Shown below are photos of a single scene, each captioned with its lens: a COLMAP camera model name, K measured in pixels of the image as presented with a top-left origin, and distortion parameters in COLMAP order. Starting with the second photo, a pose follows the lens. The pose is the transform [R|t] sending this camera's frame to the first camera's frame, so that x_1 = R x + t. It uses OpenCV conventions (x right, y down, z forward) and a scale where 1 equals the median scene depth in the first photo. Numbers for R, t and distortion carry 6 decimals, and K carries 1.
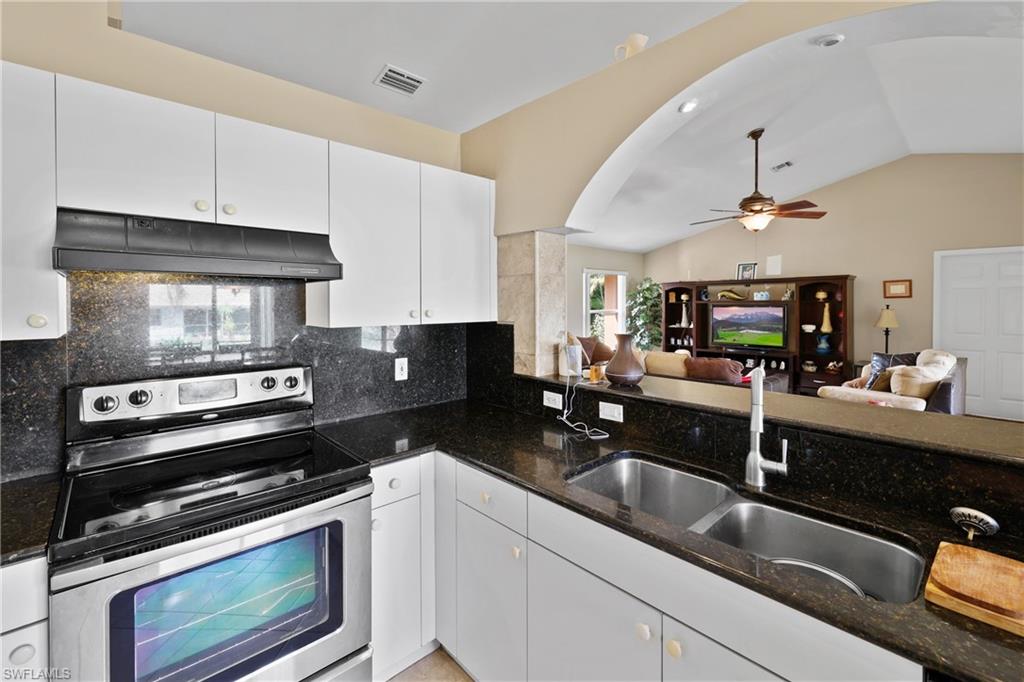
lens RADIAL K [[432.2, 0, 511.0], [0, 432.2, 313.3], [0, 0, 1]] dist [-0.001856, 0.000506]
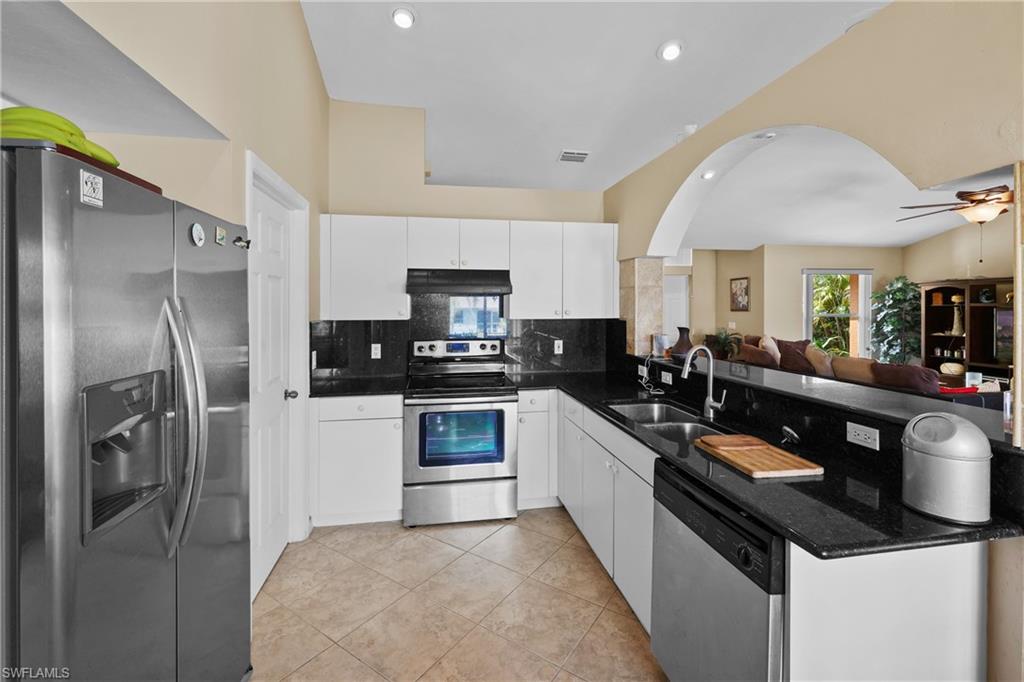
lens RADIAL K [[434.8, 0, 515.2], [0, 434.8, 310.5], [0, 0, 1]] dist [-0.001597, -0.001029]
pose [[0.846230, 0.005874, -0.532785, 0.314069], [-0.012825, 0.999874, -0.009347, 0.006811], [0.532663, 0.014743, 0.846199, -0.305721]]
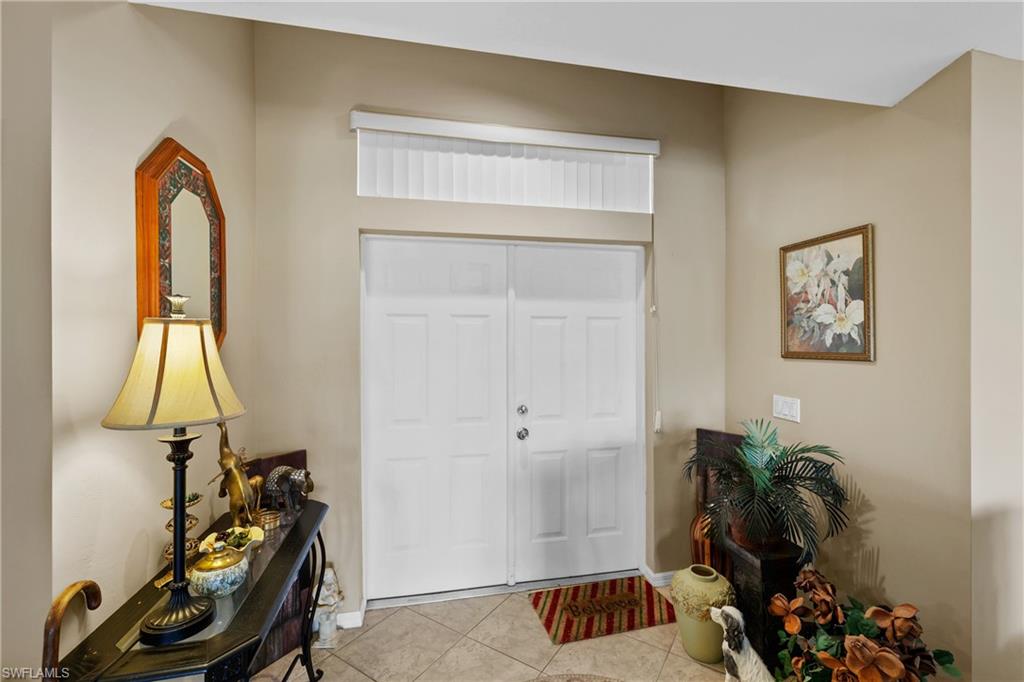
lens RADIAL K [[432.2, 0, 506.0], [0, 432.2, 339.7], [0, 0, 1]] dist [-0.001856, 0.000506]
pose [[0.855850, 0.003626, -0.517212, 0.033967], [-0.013967, 0.999773, -0.016104, -0.036880], [0.517036, 0.021006, 0.855706, 1.461263]]
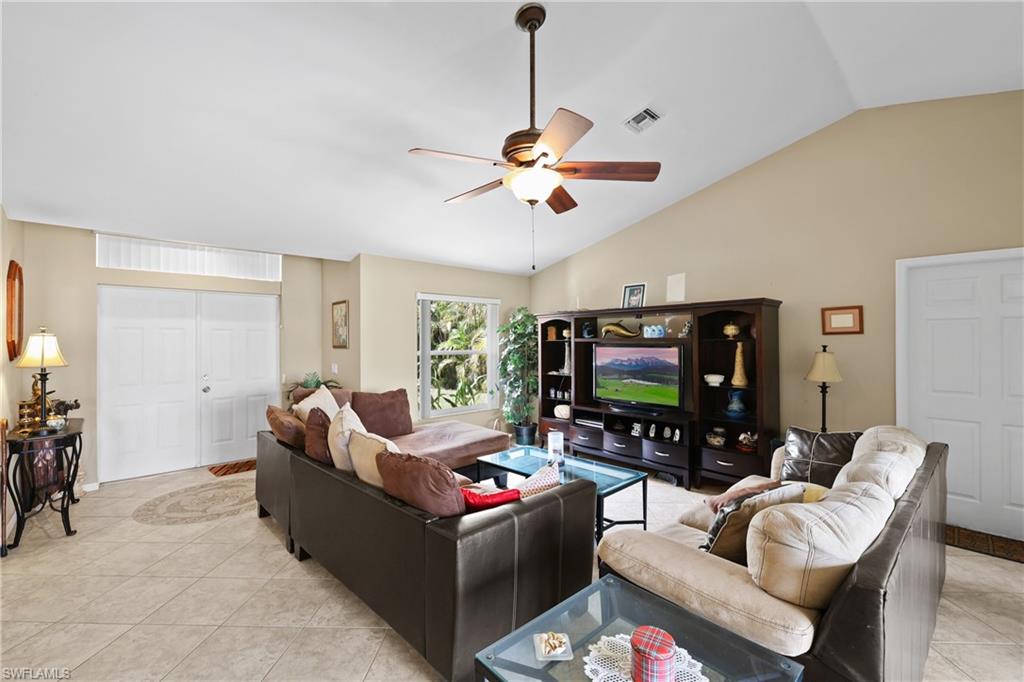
lens RADIAL K [[432.2, 0, 507.6], [0, 432.2, 340.3], [0, 0, 1]] dist [-0.001856, 0.000506]
pose [[0.999996, 0.002334, 0.001367, 0.704257], [-0.002300, 0.999704, -0.024237, -0.017908], [-0.001423, 0.024233, 0.999705, 0.636593]]
